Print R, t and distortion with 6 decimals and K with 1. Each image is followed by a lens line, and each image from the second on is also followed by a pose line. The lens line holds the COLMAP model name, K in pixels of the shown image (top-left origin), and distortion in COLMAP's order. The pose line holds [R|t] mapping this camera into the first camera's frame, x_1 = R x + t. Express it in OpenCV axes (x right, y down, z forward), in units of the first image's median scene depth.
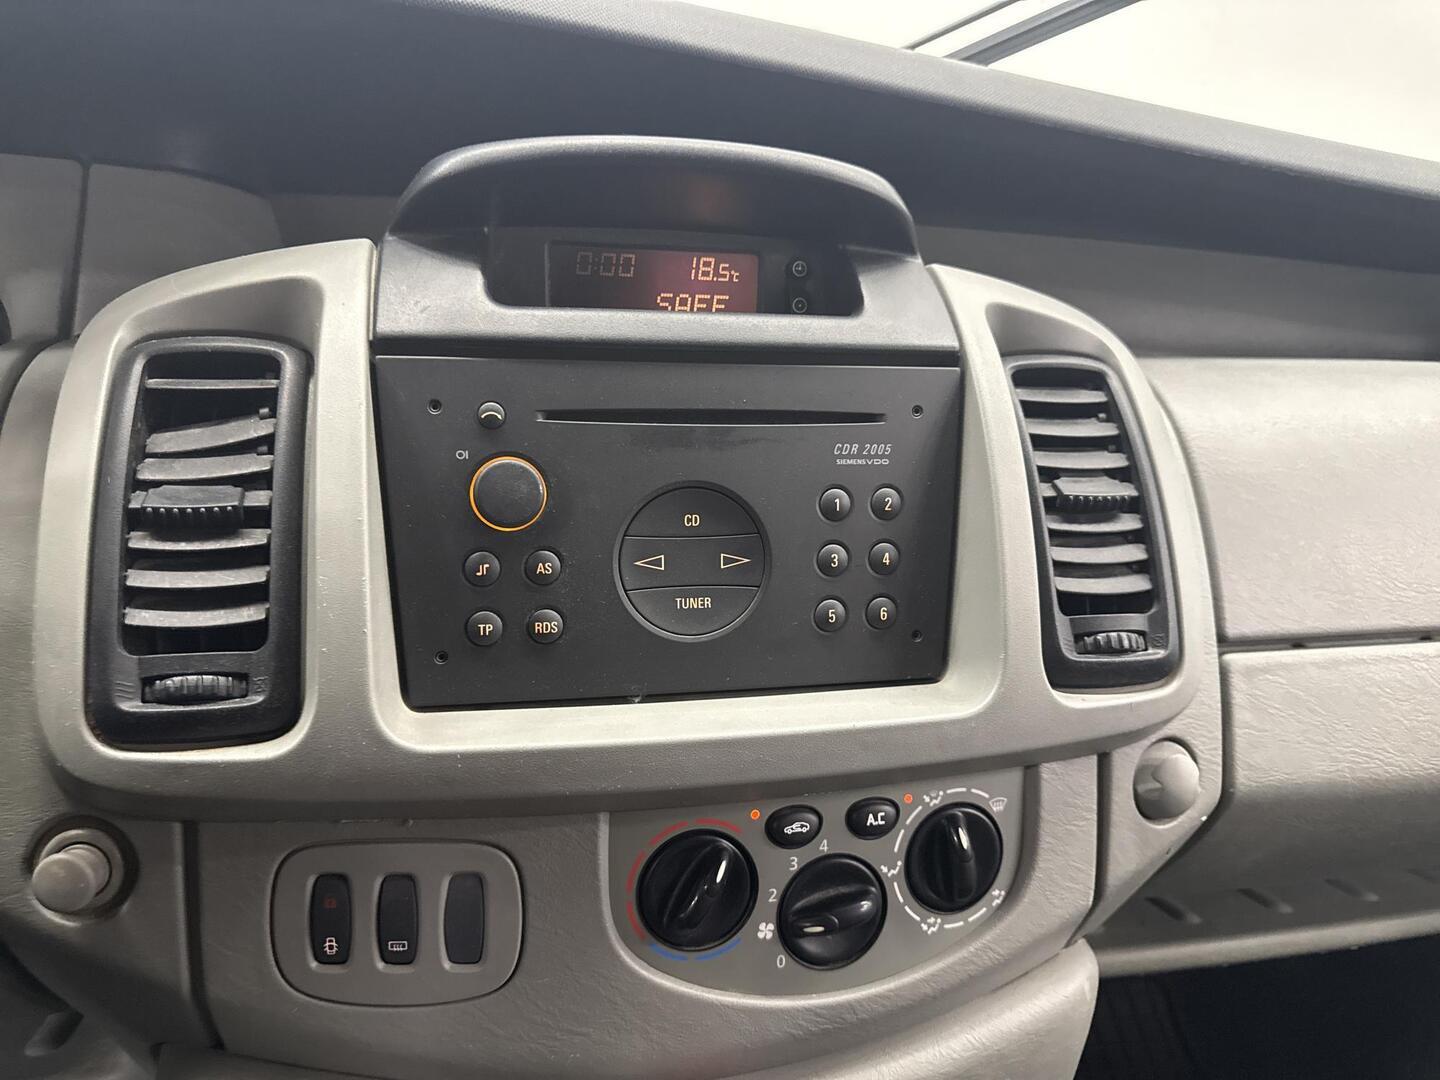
lens RADIAL K [[1055.6, 0, 720.0], [0, 1055.6, 540.0], [0, 0, 1]] dist [0.172011, -0.331240]
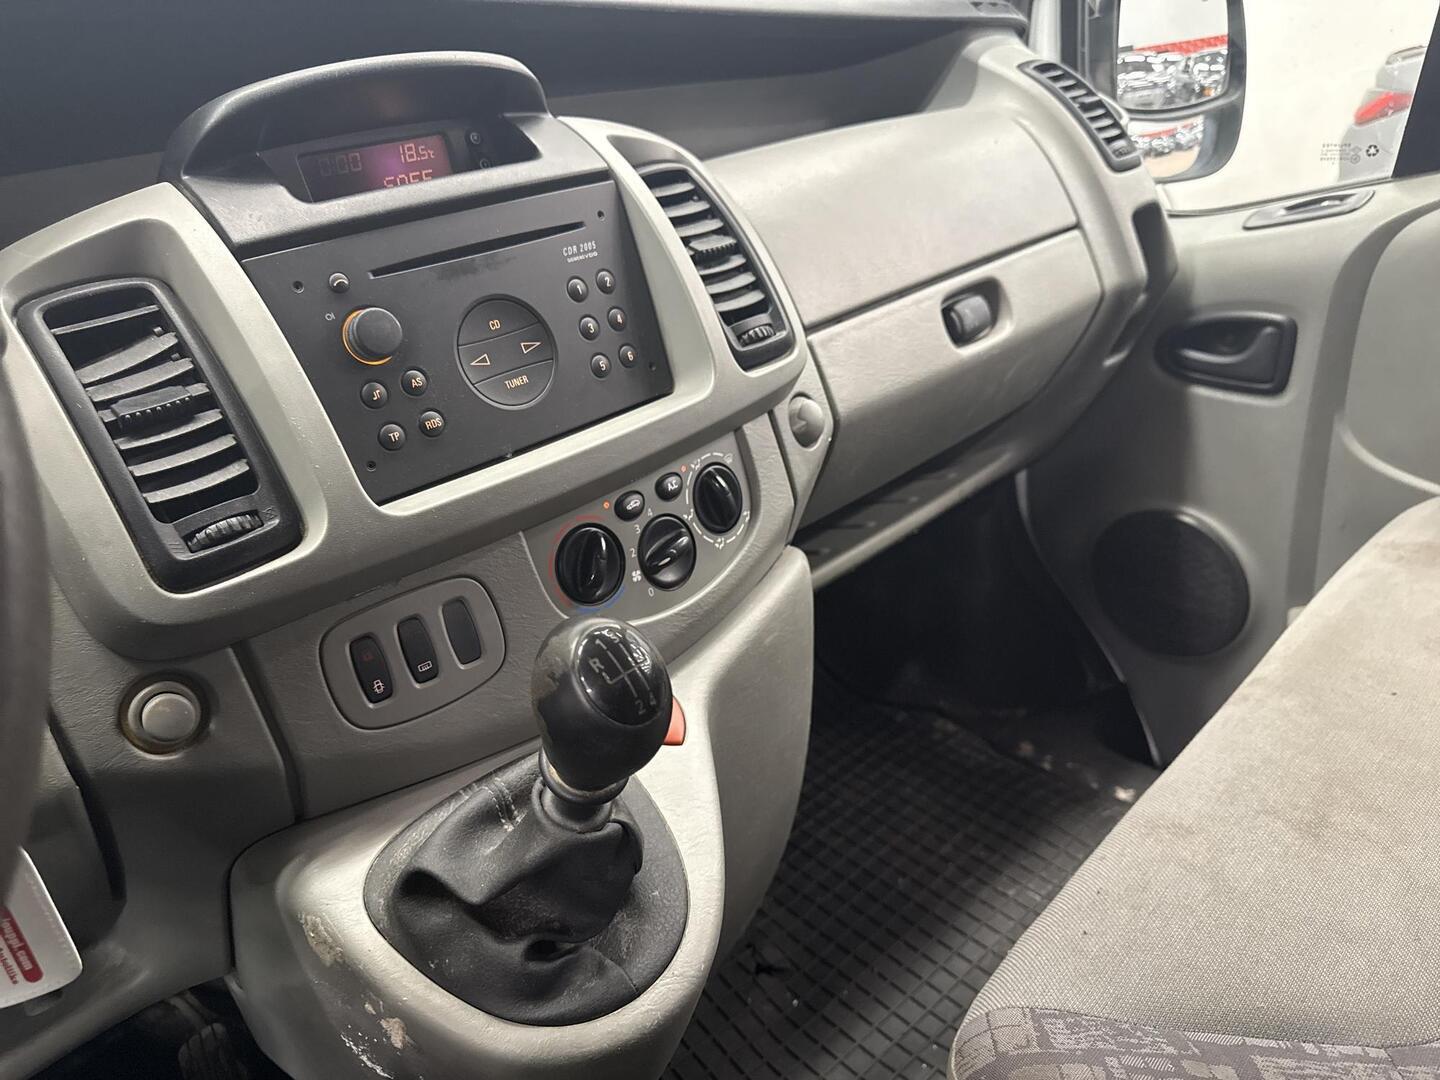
lens RADIAL K [[1030.6, 0, 720.0], [0, 1030.6, 540.0], [0, 0, 1]] dist [0.034256, -0.038859]
pose [[0.840817, -0.365270, 0.399505, -0.410054], [0.326694, 0.930876, 0.163529, 0.115799], [-0.431622, -0.006982, 0.902028, -0.350453]]
